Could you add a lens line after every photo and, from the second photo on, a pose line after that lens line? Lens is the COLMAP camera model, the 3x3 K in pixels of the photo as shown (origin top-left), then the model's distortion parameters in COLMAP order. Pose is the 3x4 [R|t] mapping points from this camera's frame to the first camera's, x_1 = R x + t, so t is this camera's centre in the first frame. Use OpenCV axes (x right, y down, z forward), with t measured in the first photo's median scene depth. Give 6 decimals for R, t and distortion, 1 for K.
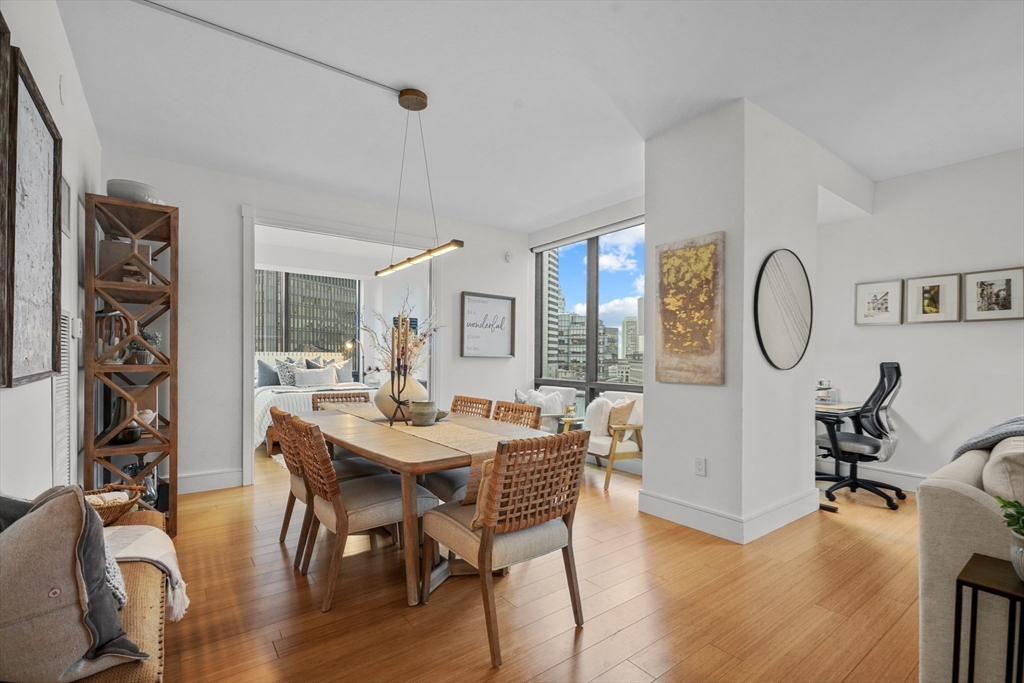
lens RADIAL K [[457.3, 0, 512.5], [0, 457.3, 361.0], [0, 0, 1]] dist [0.004900, -0.006330]
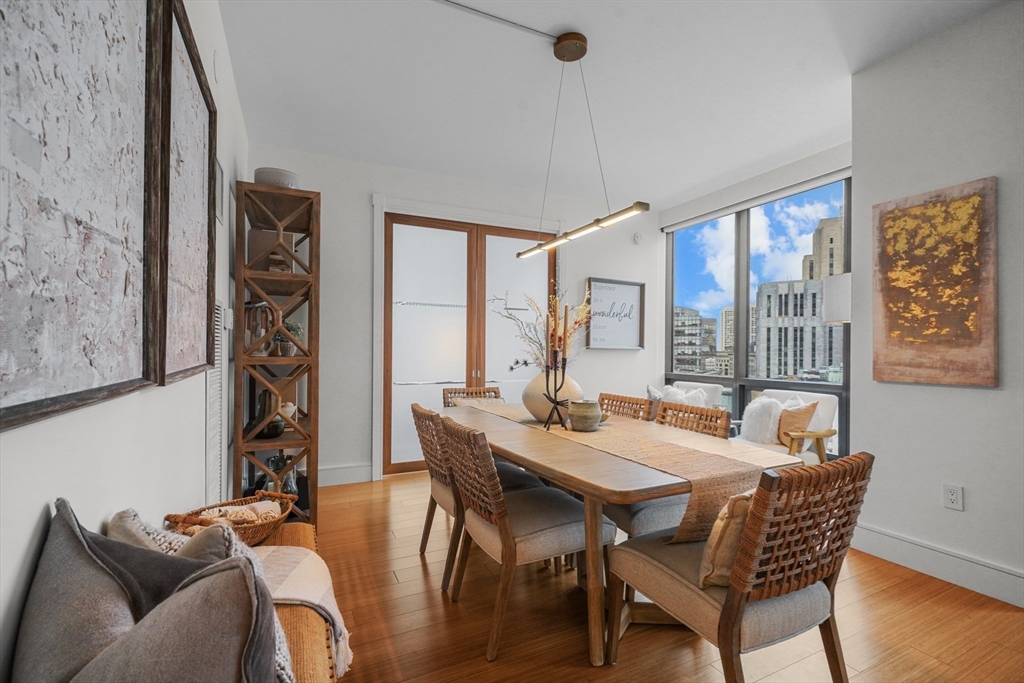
lens RADIAL K [[457.3, 0, 513.6], [0, 457.3, 349.1], [0, 0, 1]] dist [0.004900, -0.006330]
pose [[0.981781, 0.000276, -0.190016, -0.142192], [-0.001979, 0.999960, -0.008772, -0.000649], [0.190006, 0.008989, 0.981742, 0.131673]]
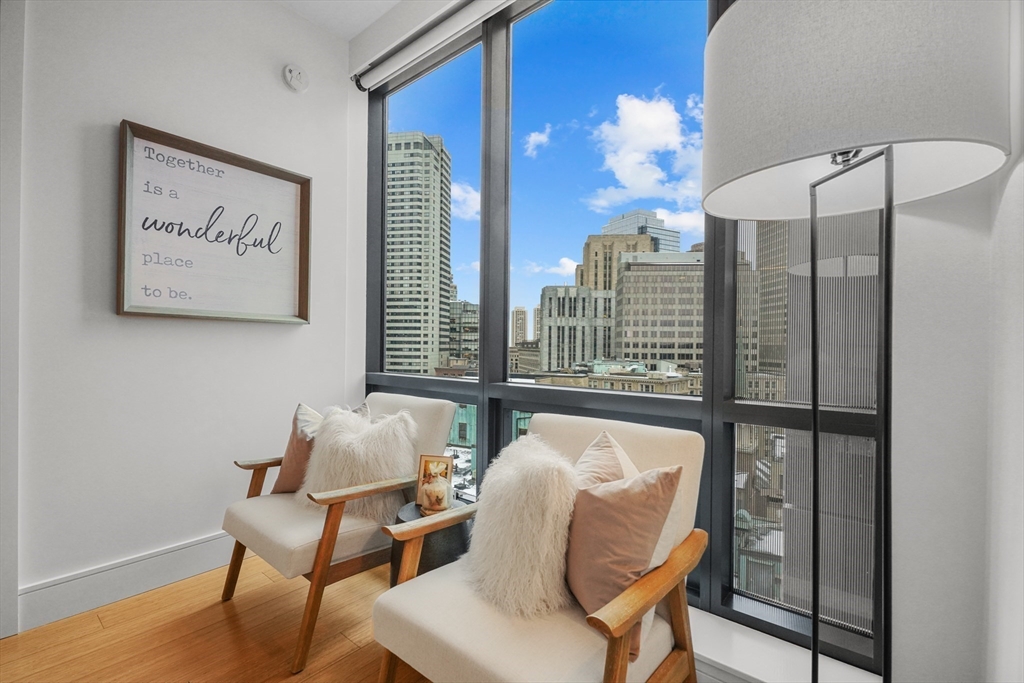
lens RADIAL K [[457.3, 0, 510.2], [0, 457.3, 347.6], [0, 0, 1]] dist [0.004900, -0.006330]
pose [[0.973457, 0.004479, 0.228825, 0.164168], [-0.003892, 0.999988, -0.003019, 0.026691], [-0.228835, 0.002048, 0.973463, 1.045393]]
